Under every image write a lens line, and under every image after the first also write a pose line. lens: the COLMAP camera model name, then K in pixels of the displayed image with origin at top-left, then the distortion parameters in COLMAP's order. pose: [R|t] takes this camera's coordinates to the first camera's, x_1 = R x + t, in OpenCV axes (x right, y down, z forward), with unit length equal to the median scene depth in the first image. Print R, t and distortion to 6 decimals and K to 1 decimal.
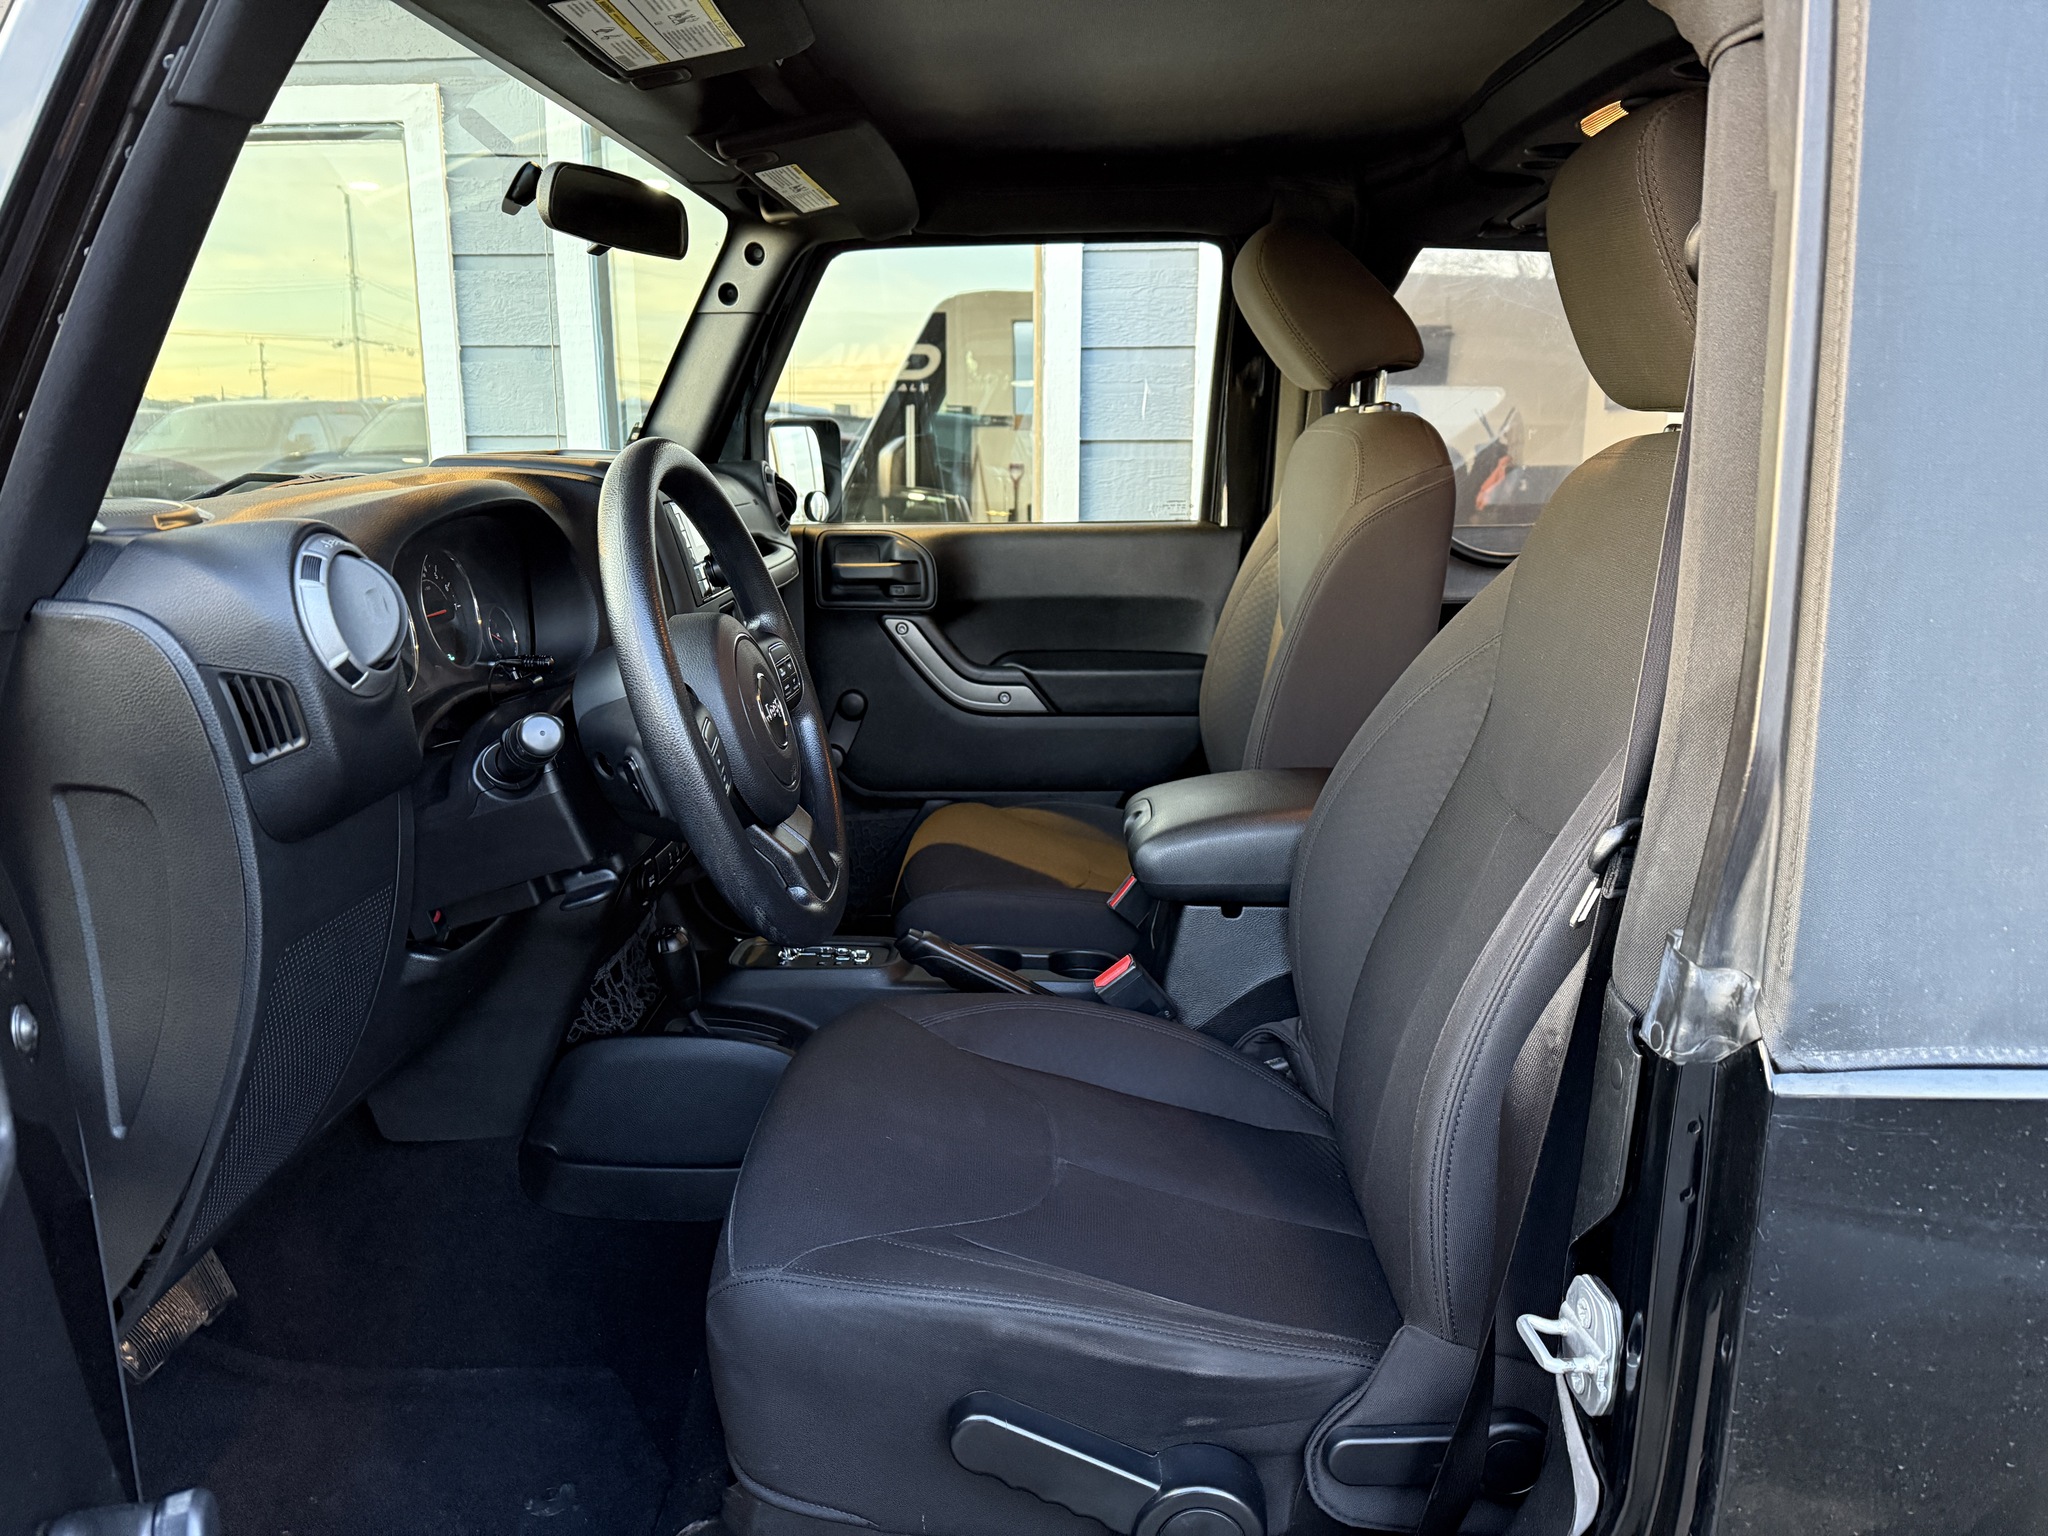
lens RADIAL K [[1377.8, 0, 1022.3], [0, 1377.8, 781.2], [0, 0, 1]] dist [0.166980, -0.309767]
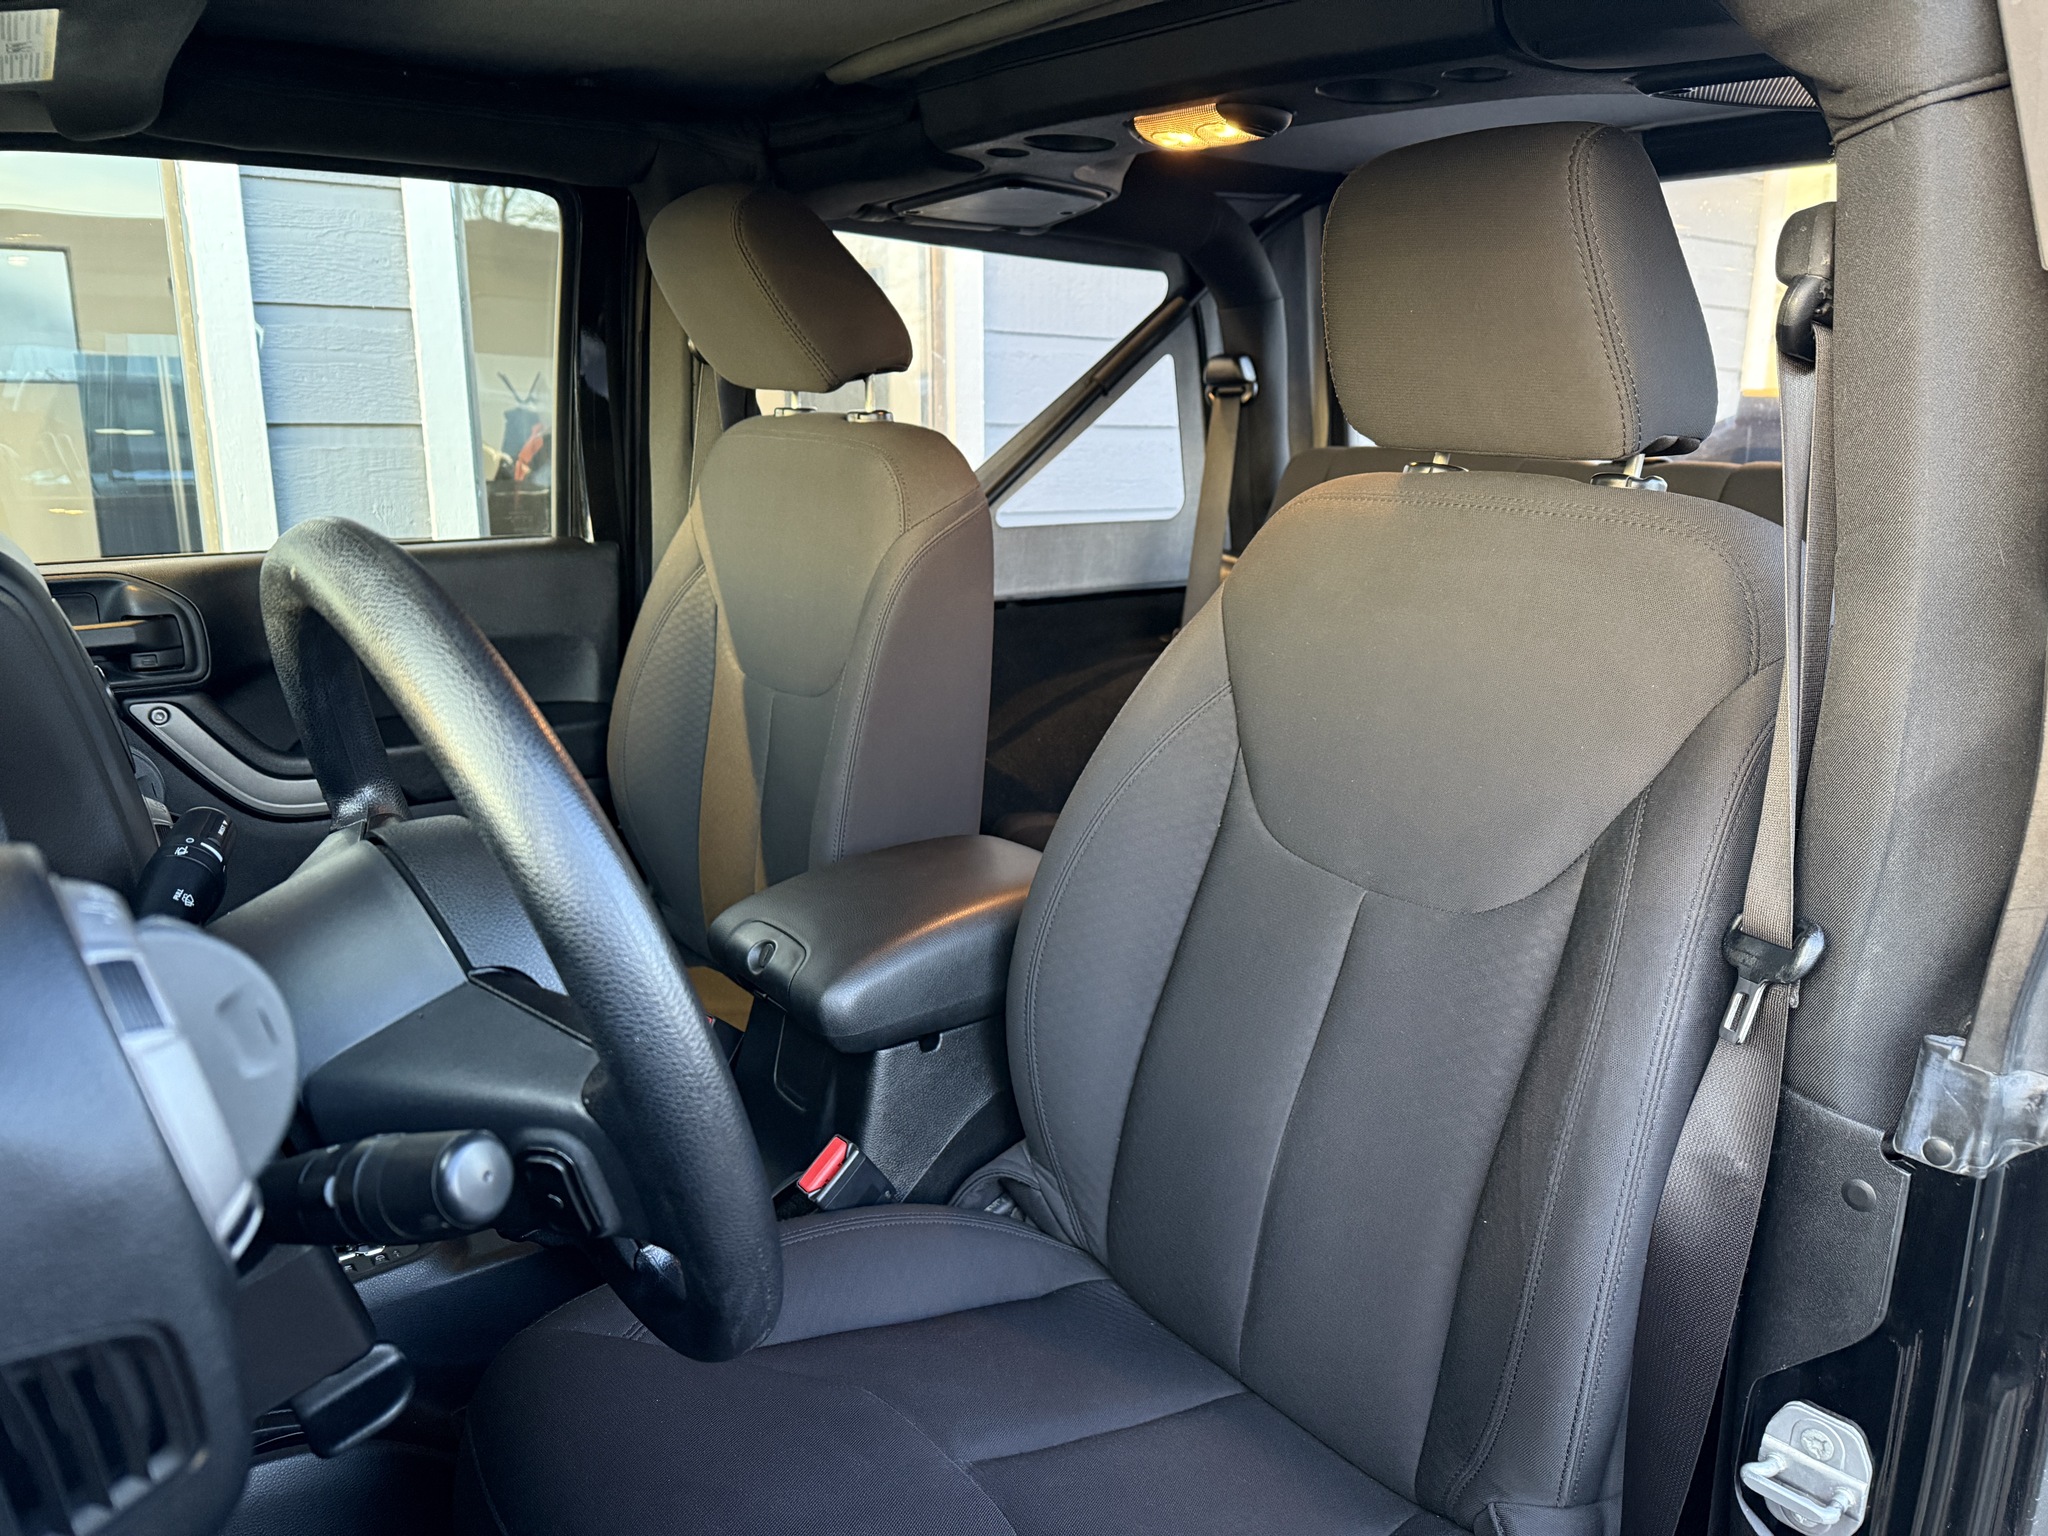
lens RADIAL K [[1420.2, 0, 1024.0], [0, 1420.2, 768.0], [0, 0, 1]] dist [0.055807, -0.064830]
pose [[0.779261, -0.144689, 0.609768, -0.190339], [0.136393, 0.988816, 0.060327, -0.071051], [-0.611677, 0.036158, 0.790281, 0.195832]]
